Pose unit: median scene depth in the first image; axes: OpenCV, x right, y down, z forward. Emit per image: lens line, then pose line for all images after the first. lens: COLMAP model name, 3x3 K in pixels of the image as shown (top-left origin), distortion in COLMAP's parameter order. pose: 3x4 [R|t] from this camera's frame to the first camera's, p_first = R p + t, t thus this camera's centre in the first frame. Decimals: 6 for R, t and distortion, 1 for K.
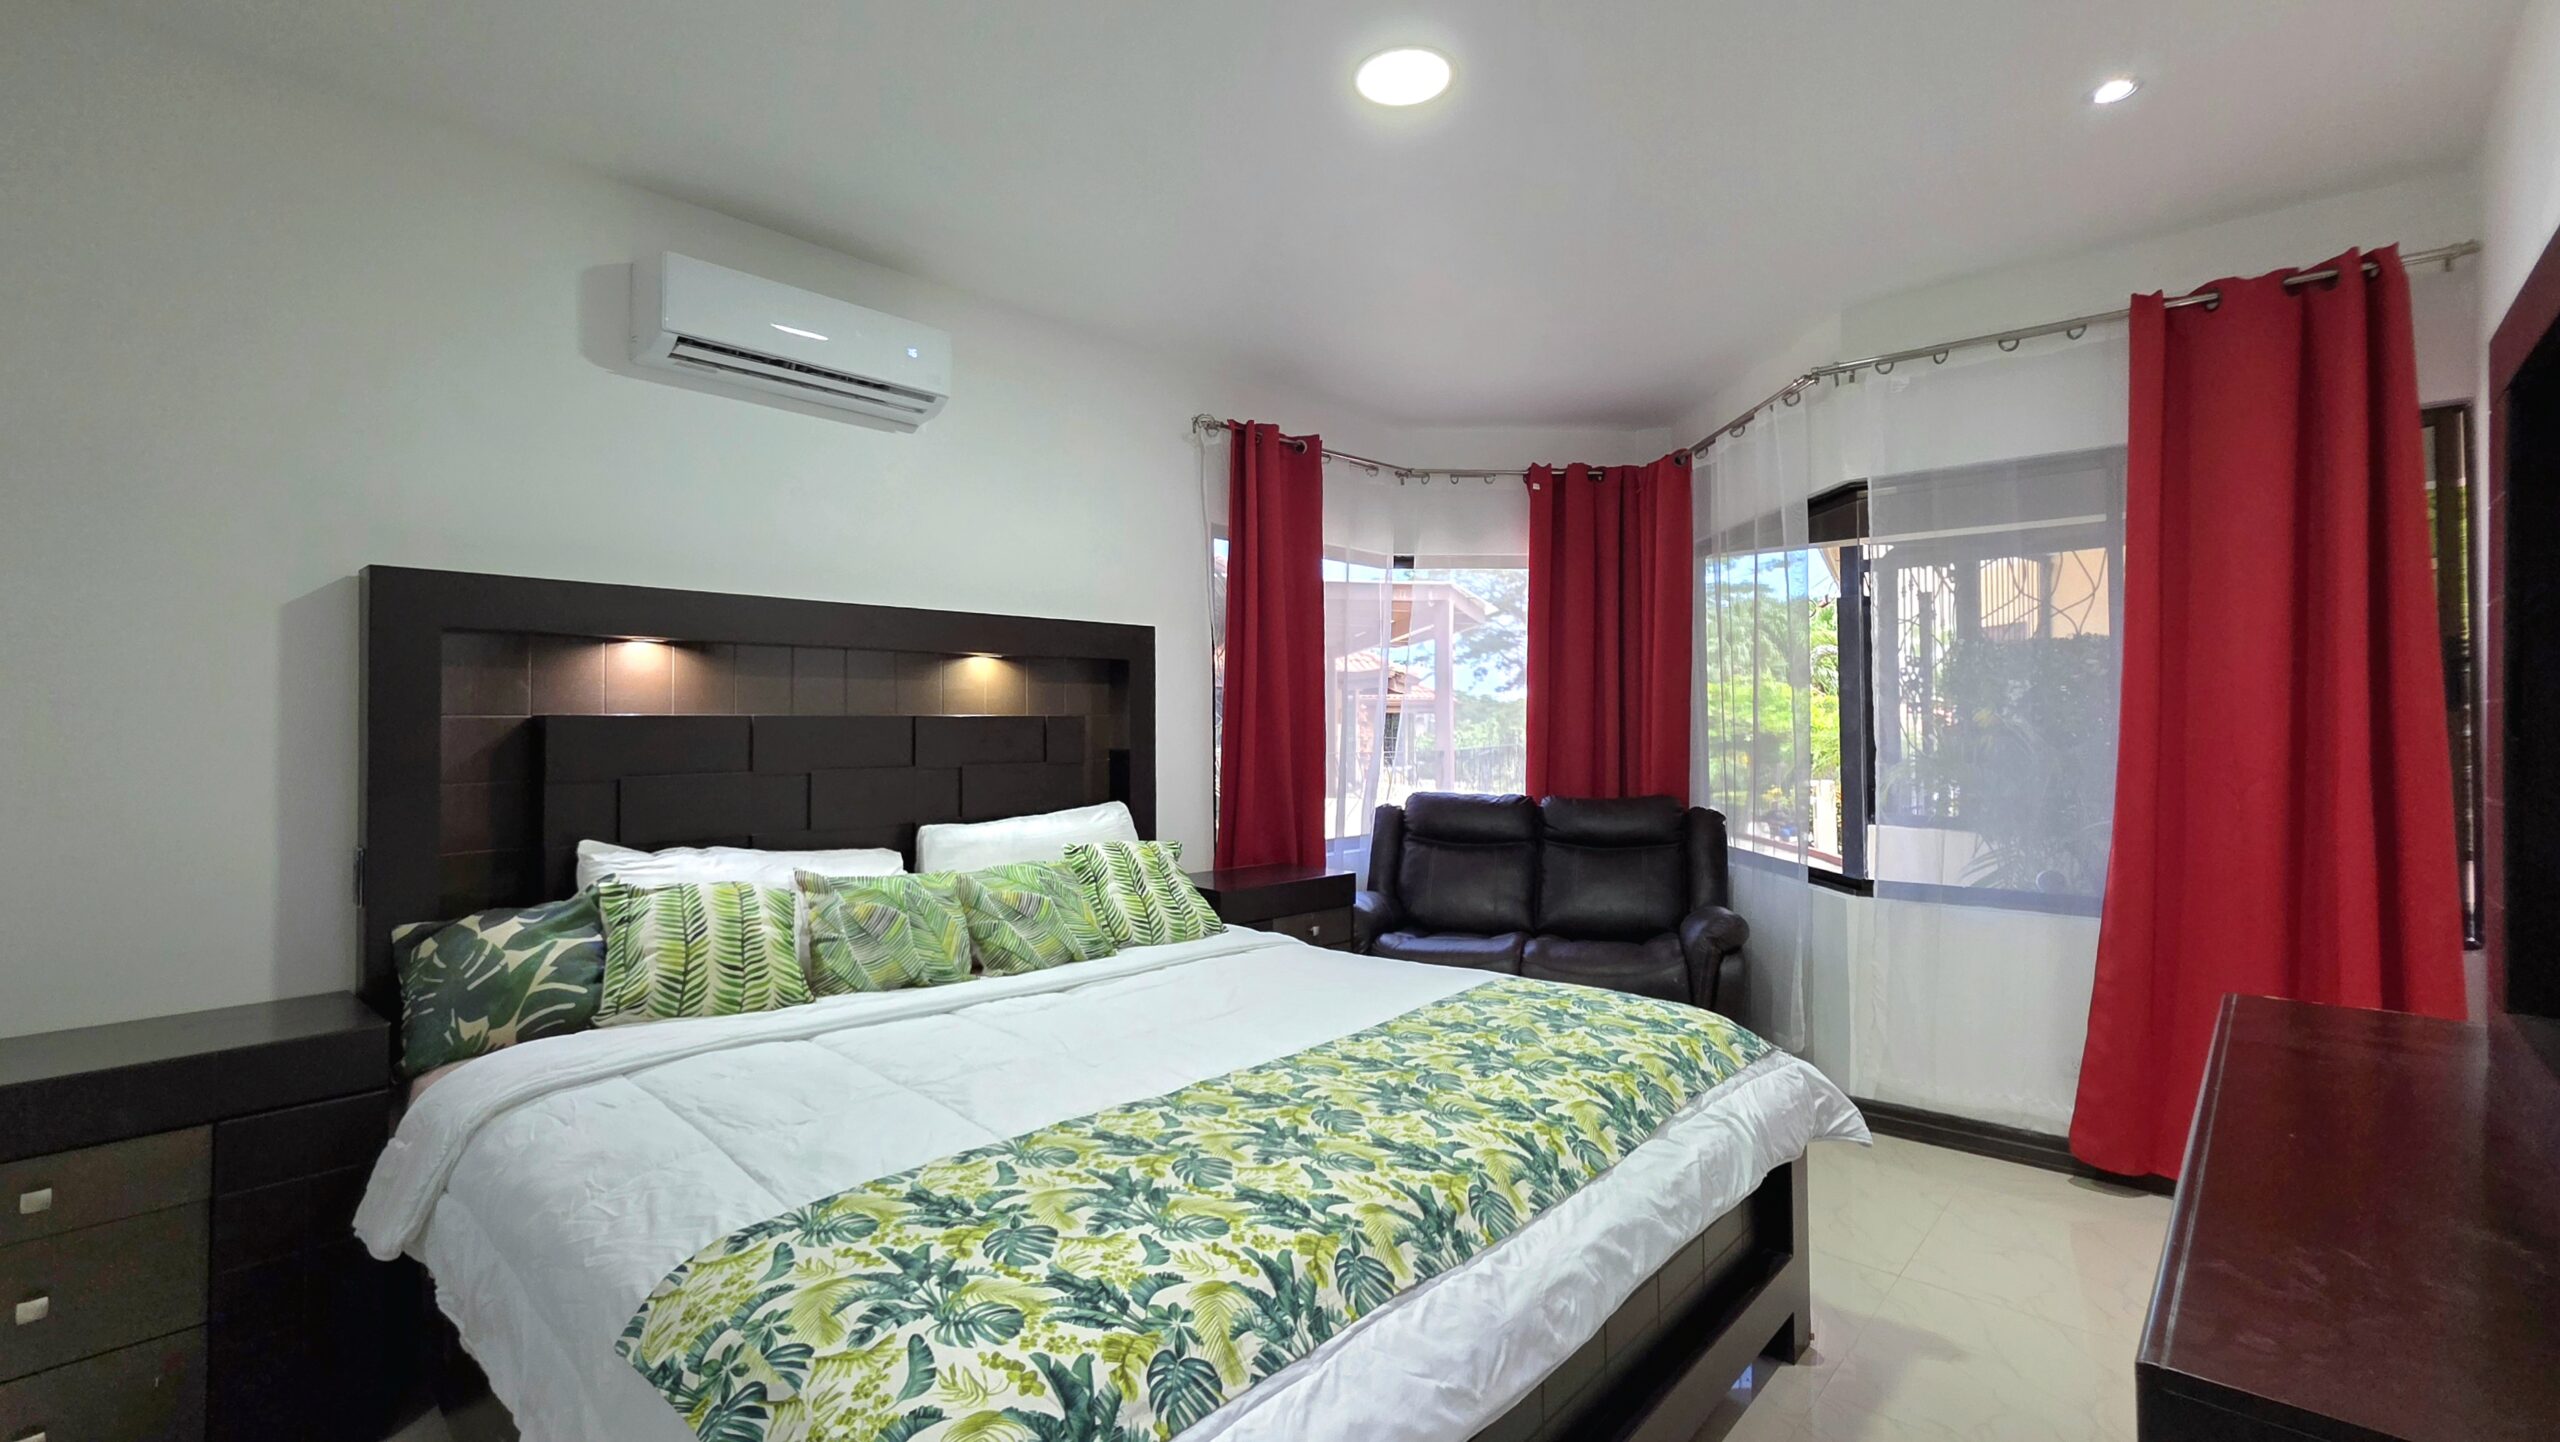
lens RADIAL K [[1050.1, 0, 1280.1], [0, 1050.1, 711.2], [0, 0, 1]] dist [0.002335, -0.000233]
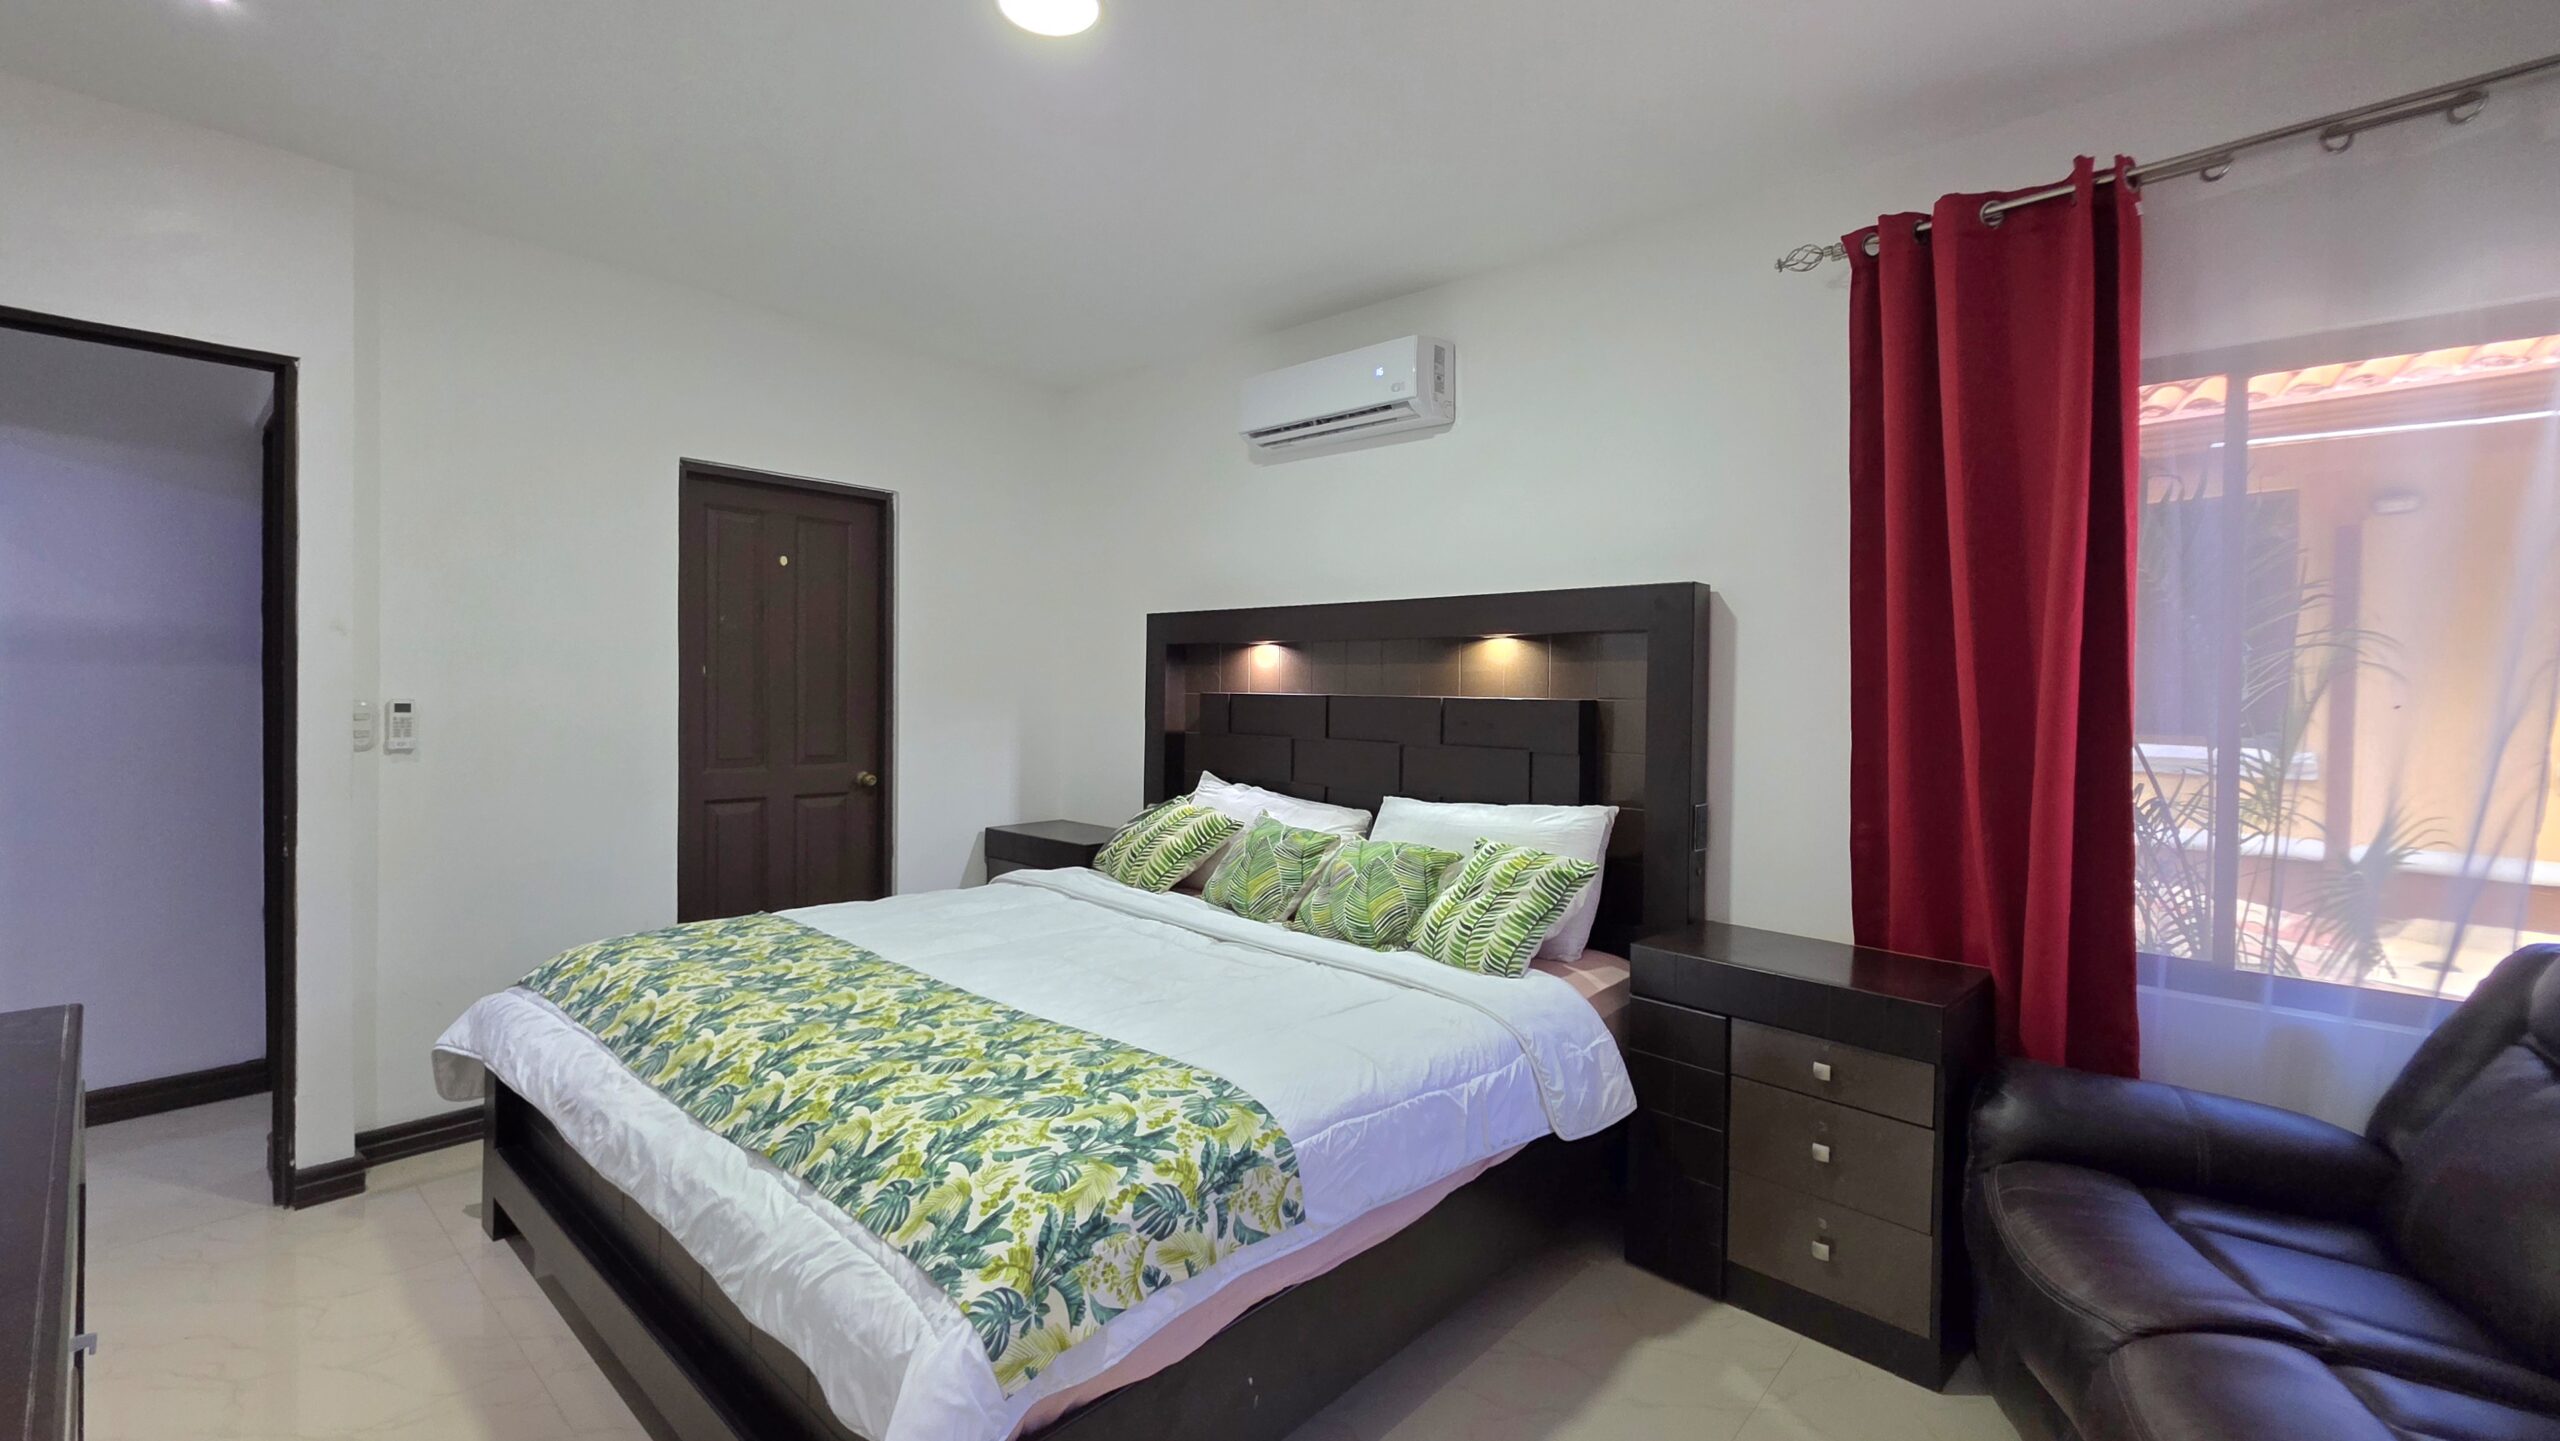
lens RADIAL K [[1050.1, 0, 1280.1], [0, 1050.1, 710.7], [0, 0, 1]] dist [0.002335, -0.000233]
pose [[0.033933, 0.018355, -0.999256, 0.800380], [-0.009704, 0.999790, 0.018035, 0.000009], [0.999377, 0.009085, 0.034104, 0.896482]]
